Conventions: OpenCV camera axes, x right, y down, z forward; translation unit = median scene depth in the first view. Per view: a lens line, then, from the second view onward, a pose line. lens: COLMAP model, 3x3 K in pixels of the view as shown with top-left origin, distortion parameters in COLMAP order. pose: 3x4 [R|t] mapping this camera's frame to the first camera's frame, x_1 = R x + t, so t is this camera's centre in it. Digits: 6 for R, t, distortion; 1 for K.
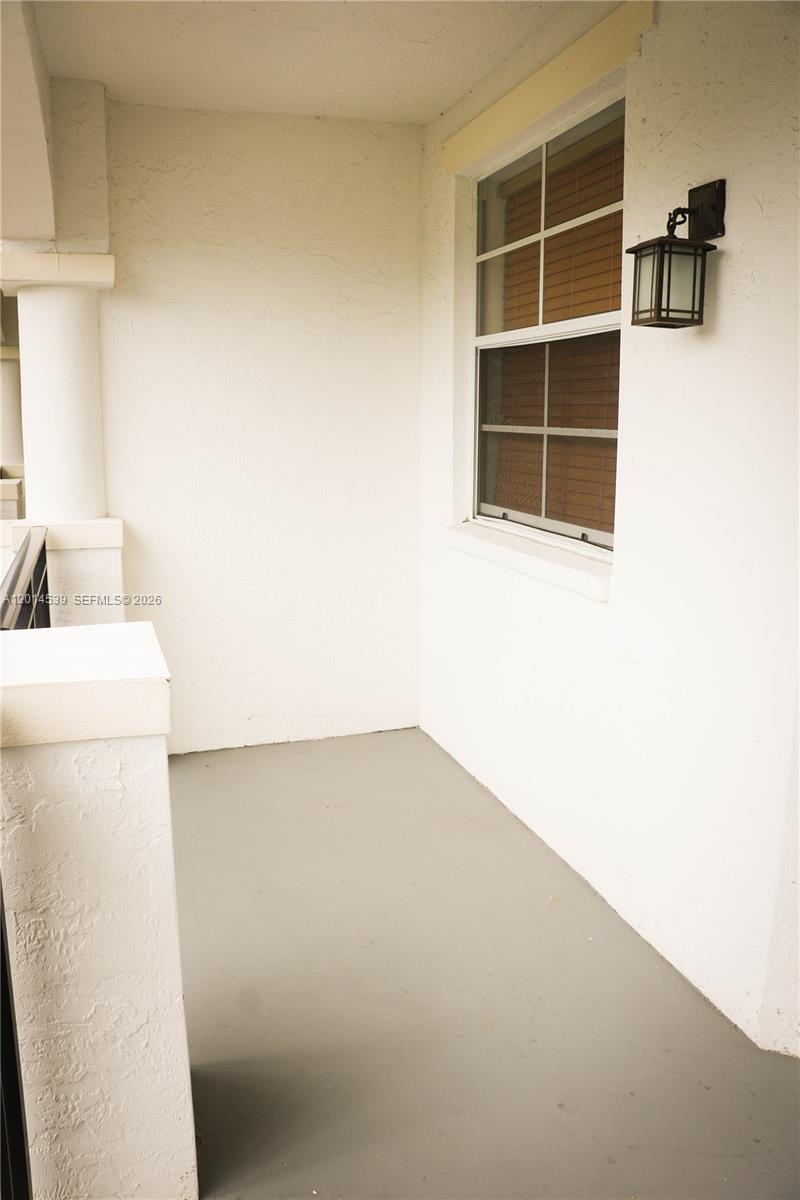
lens RADIAL K [[973.9, 0, 400.0], [0, 973.9, 600.0], [0, 0, 1]] dist [-0.183650, 0.142507]
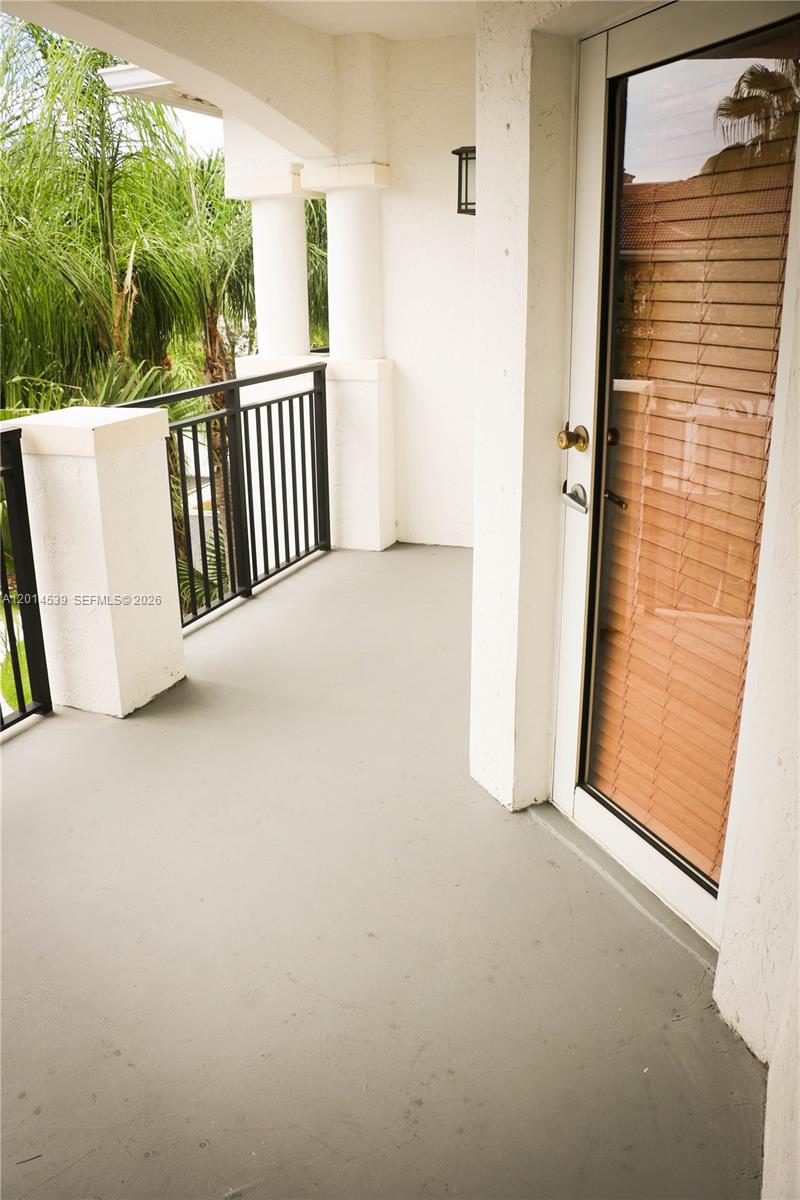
lens RADIAL K [[973.9, 0, 400.0], [0, 973.9, 600.0], [0, 0, 1]] dist [-0.183650, 0.142507]
pose [[0.761565, 0.195554, -0.617882, 1.117293], [-0.109058, 0.978464, 0.175257, 0.010300], [0.638847, -0.066085, 0.766490, -0.095746]]
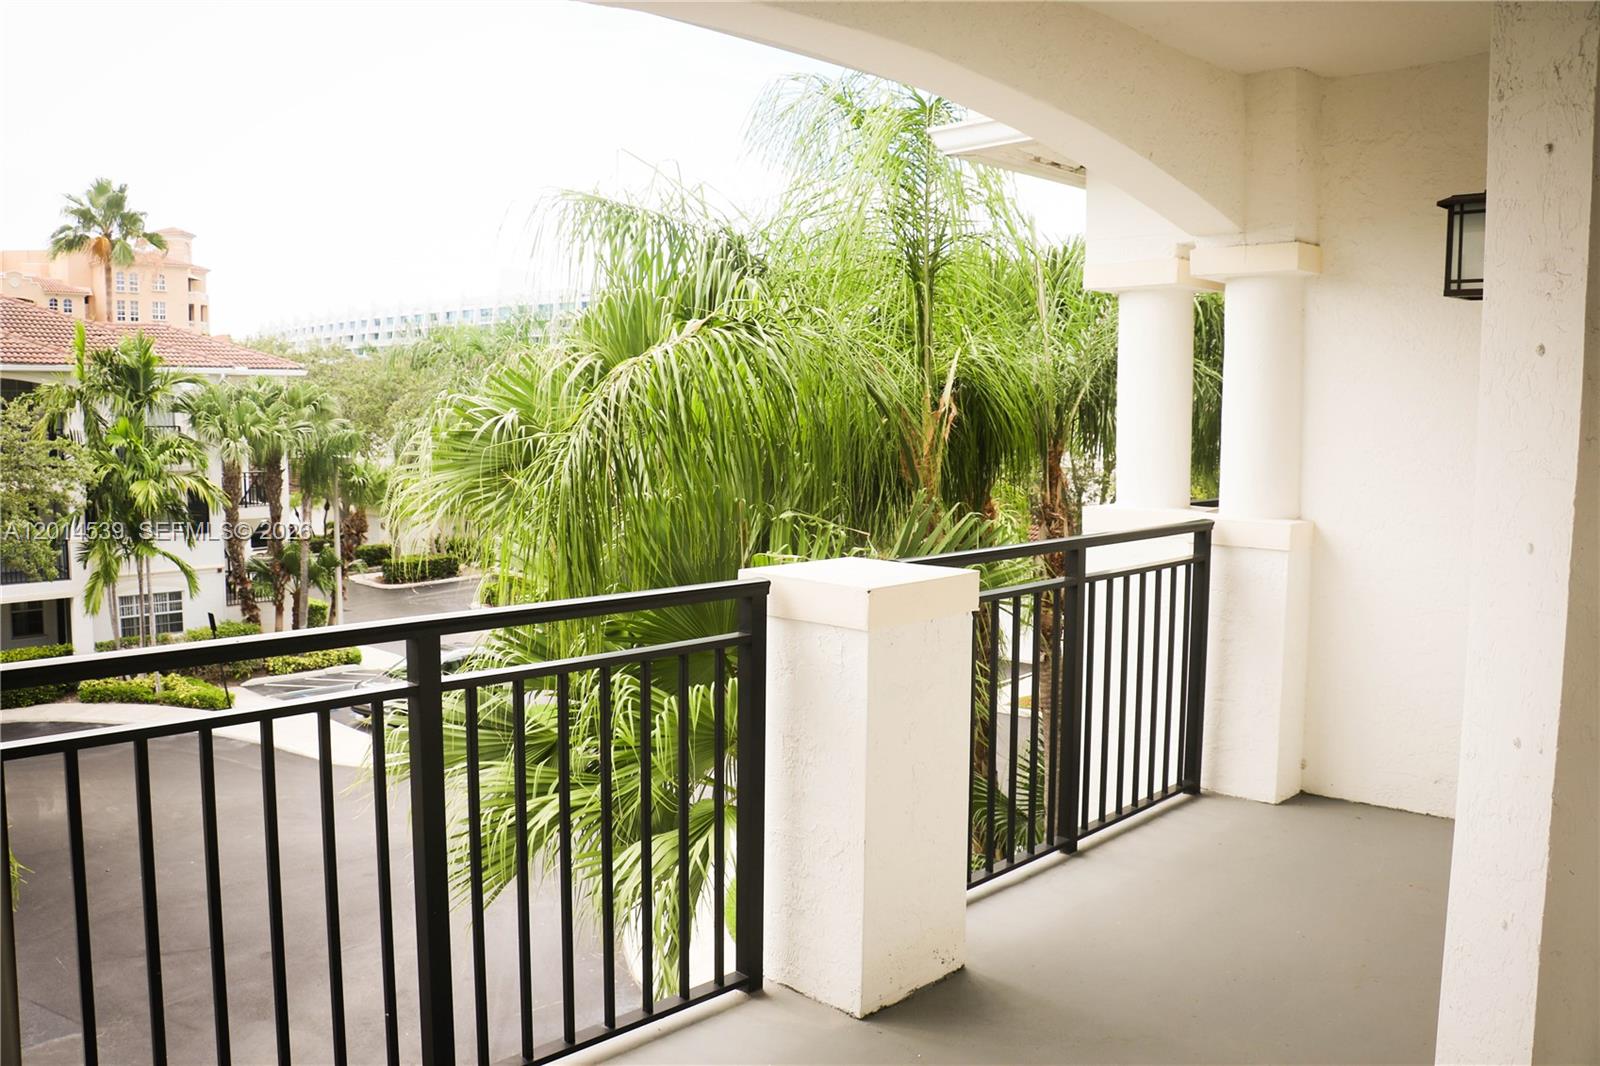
lens RADIAL K [[1298.5, 0, 800.0], [0, 1298.5, 533.0], [0, 0, 1]] dist [-0.183650, 0.142507]
pose [[0.464896, 0.083259, -0.881442, 0.985128], [-0.171315, 0.985213, 0.002705, 0.009154], [0.868633, 0.149746, 0.472285, 0.012555]]
